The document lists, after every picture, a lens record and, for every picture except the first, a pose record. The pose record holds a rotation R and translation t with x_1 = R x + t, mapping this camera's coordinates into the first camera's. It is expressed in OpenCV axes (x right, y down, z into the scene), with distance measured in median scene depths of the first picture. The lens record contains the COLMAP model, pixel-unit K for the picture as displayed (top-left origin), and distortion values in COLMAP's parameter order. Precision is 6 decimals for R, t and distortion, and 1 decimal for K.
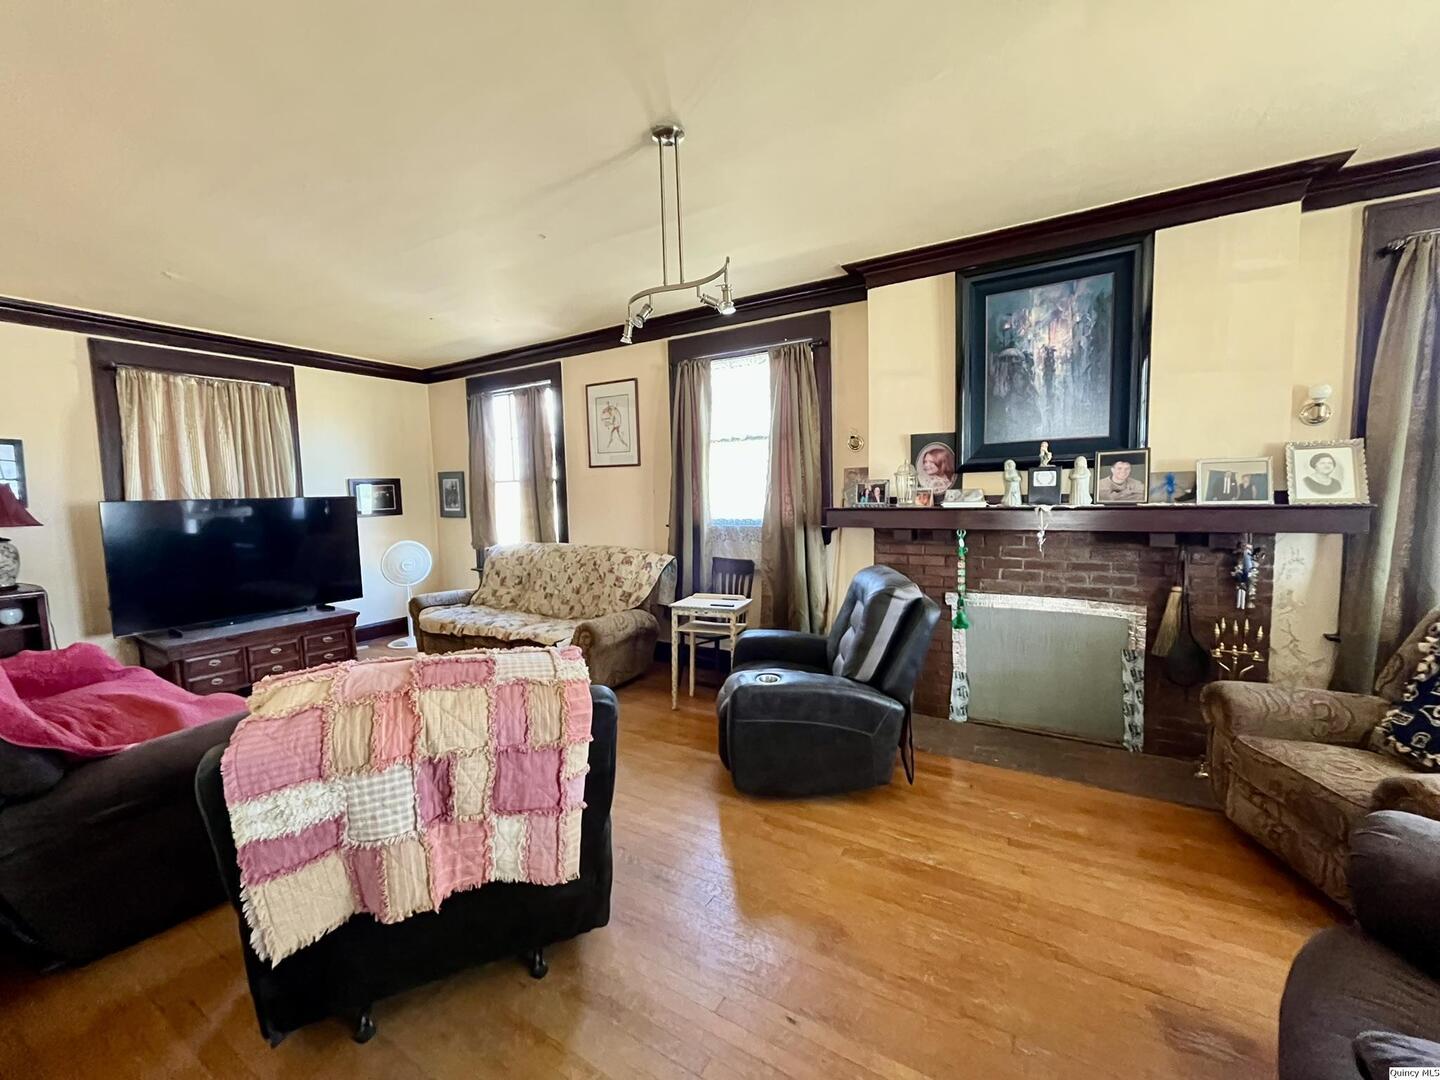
lens RADIAL K [[579.0, 0, 721.3], [0, 579.0, 536.3], [0, 0, 1]] dist [-0.003617, -0.000335]
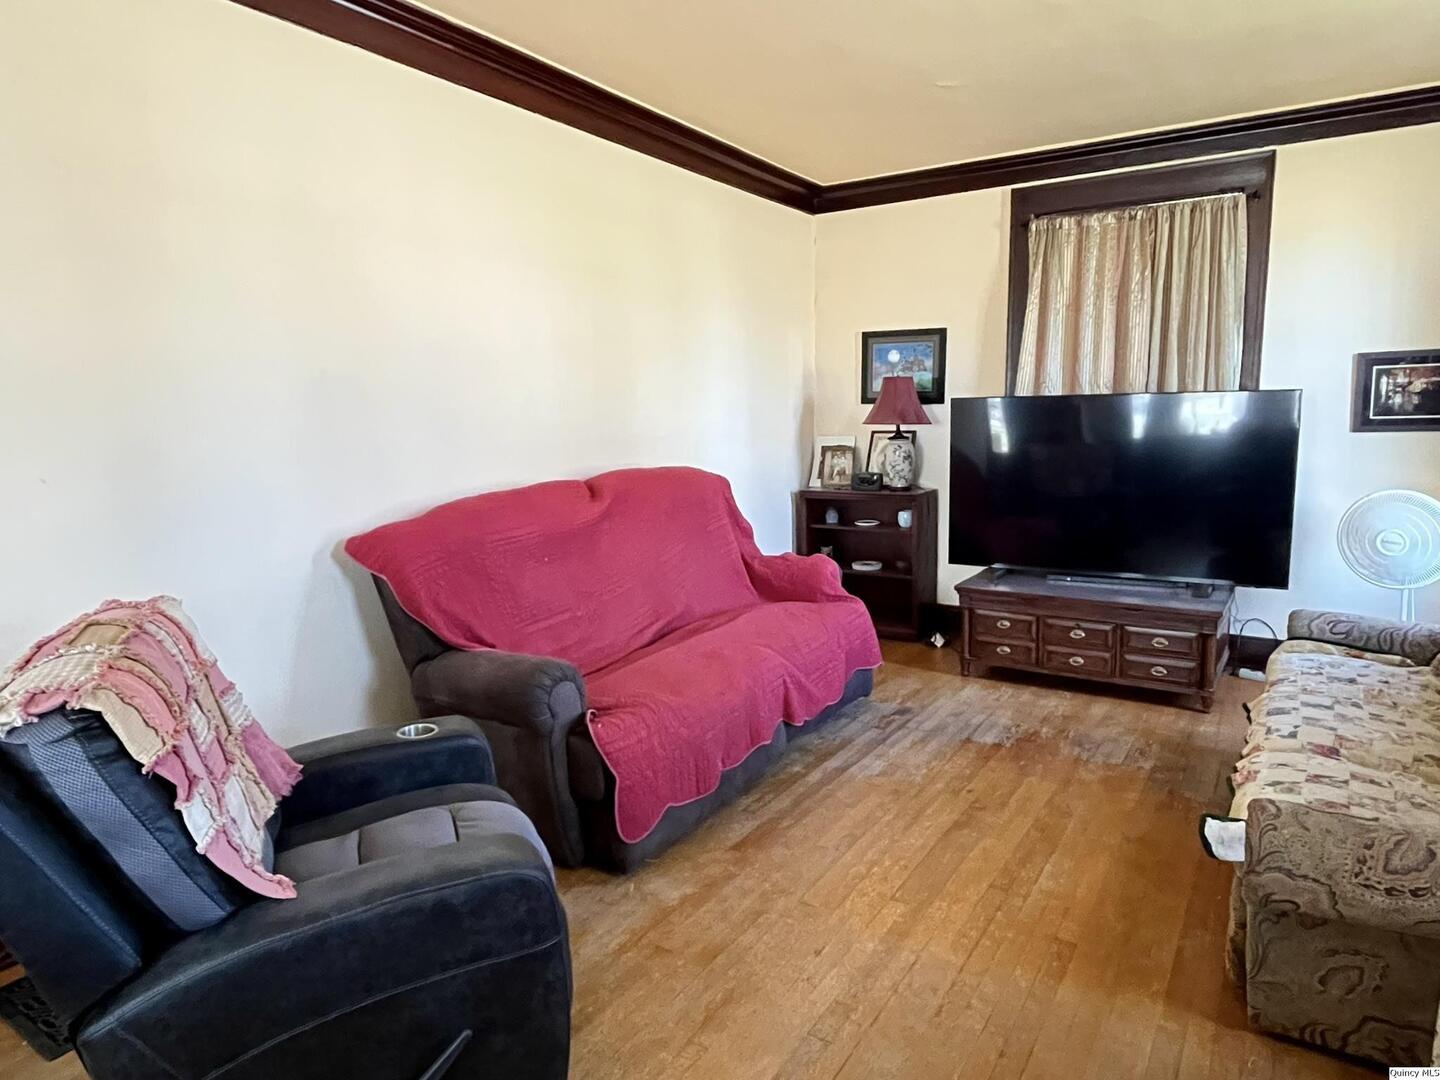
lens RADIAL K [[892.8, 0, 717.5], [0, 892.8, 542.0], [0, 0, 1]] dist [-0.009388, -0.006785]
pose [[-0.038685, 0.168679, -0.984912, 0.181298], [-0.059383, 0.983519, 0.170773, -0.042976], [0.997485, 0.065094, -0.028031, 0.557939]]
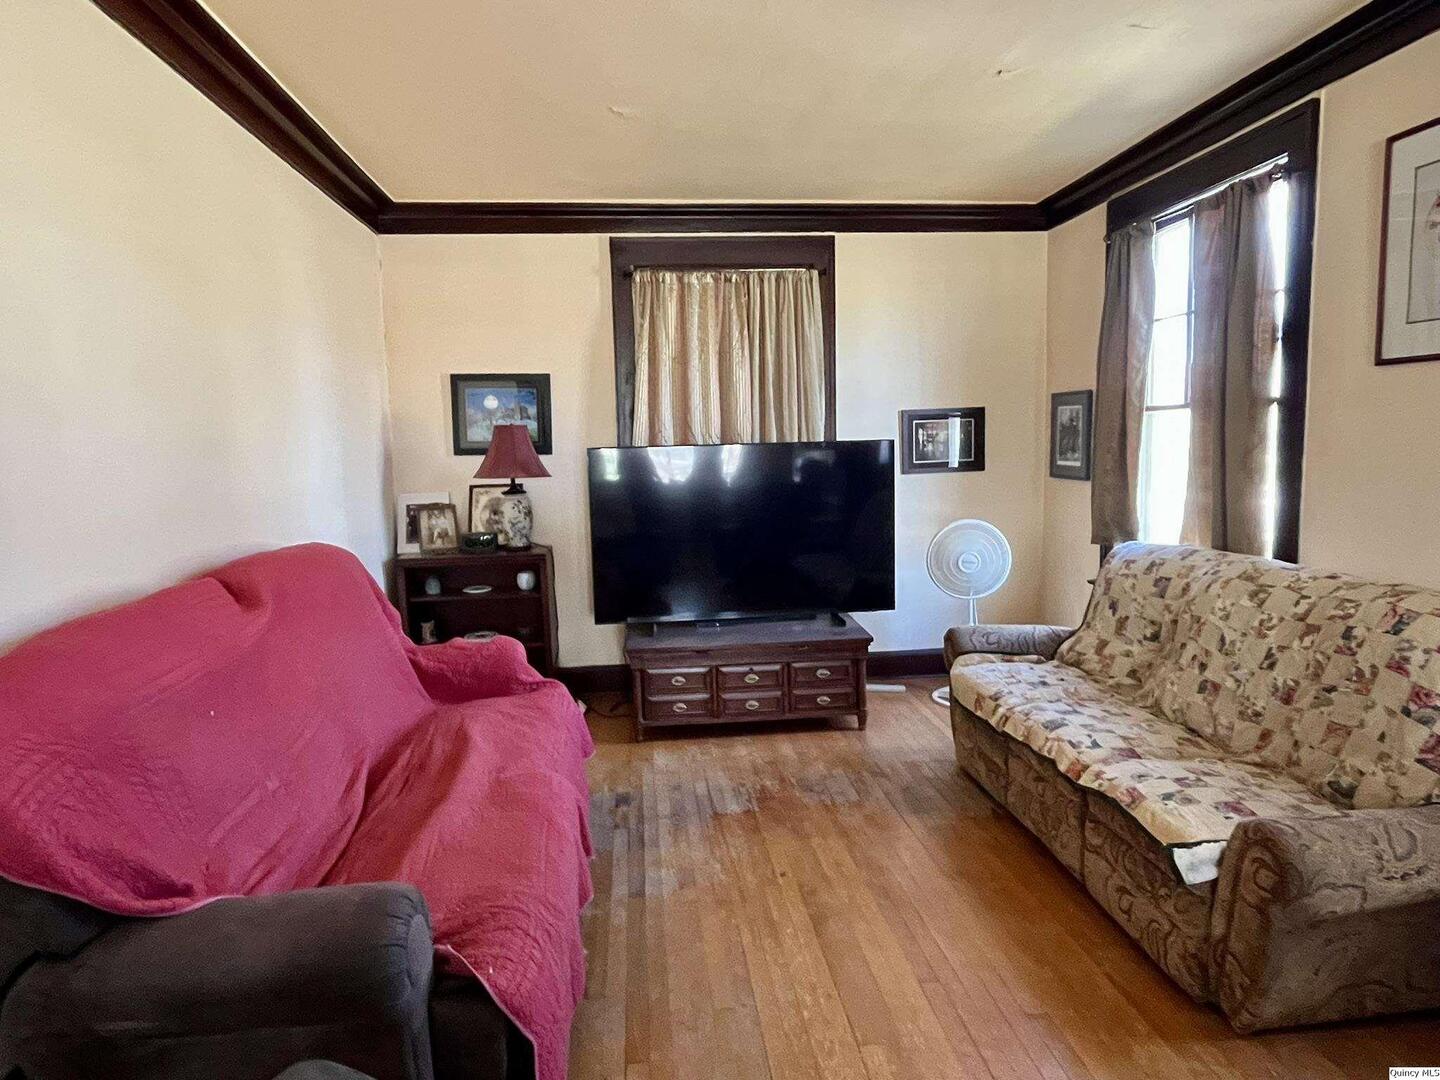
lens RADIAL K [[852.6, 0, 721.3], [0, 852.6, 538.4], [0, 0, 1]] dist [-0.006702, -0.000944]
pose [[0.600339, 0.094866, -0.794099, -0.037360], [-0.050608, 0.995456, 0.080662, -0.031681], [0.798143, -0.008237, 0.602412, 0.352289]]
